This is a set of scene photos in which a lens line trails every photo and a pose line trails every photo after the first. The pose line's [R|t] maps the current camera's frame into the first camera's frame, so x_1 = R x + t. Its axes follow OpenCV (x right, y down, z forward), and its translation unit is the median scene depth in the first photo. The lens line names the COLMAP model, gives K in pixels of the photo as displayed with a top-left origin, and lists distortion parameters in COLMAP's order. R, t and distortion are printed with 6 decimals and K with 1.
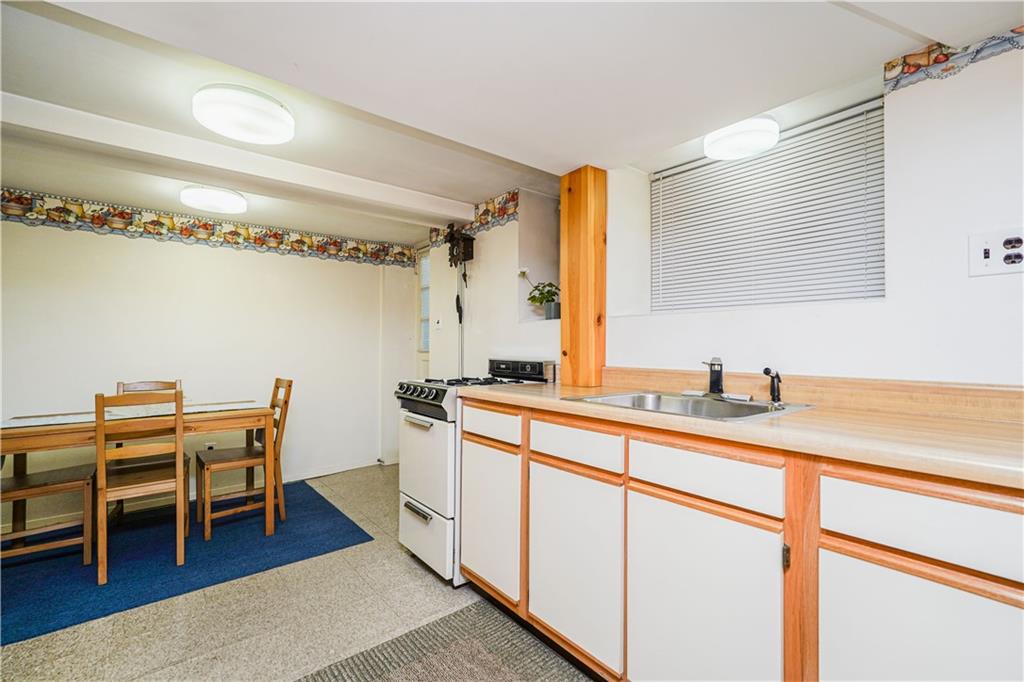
lens RADIAL K [[459.6, 0, 512.0], [0, 459.6, 341.0], [0, 0, 1]] dist [0.001128, 0.001211]
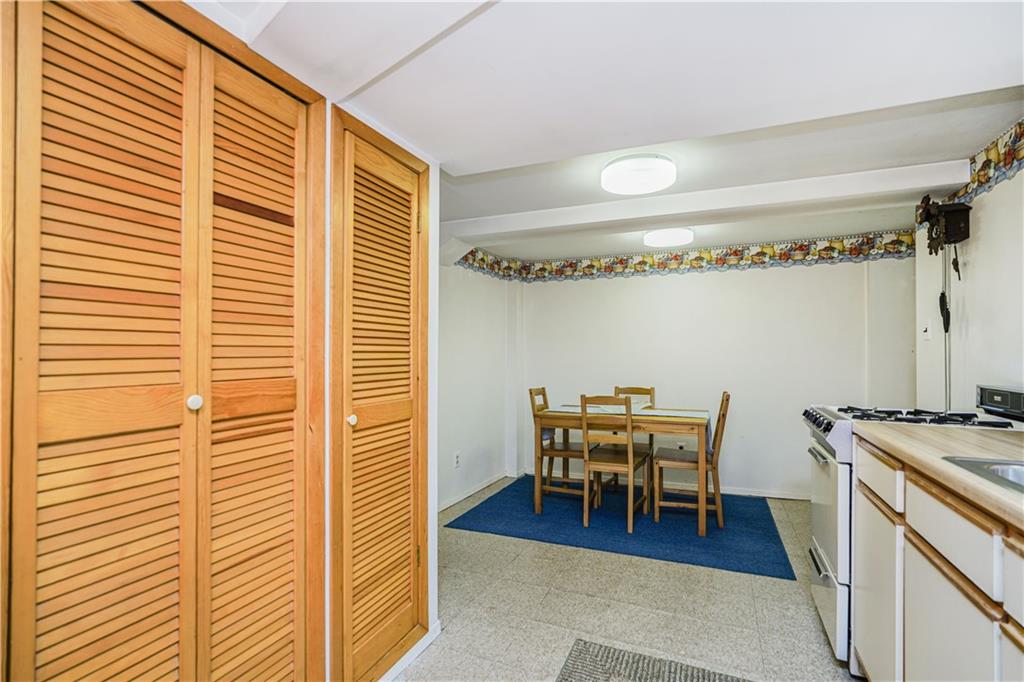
lens RADIAL K [[466.2, 0, 512.2], [0, 466.2, 347.3], [0, 0, 1]] dist [-0.001839, 0.000539]
pose [[0.476882, -0.012522, -0.878878, 0.208137], [0.009778, 0.999912, -0.008941, -0.016235], [0.878913, -0.004330, 0.476963, 0.074878]]
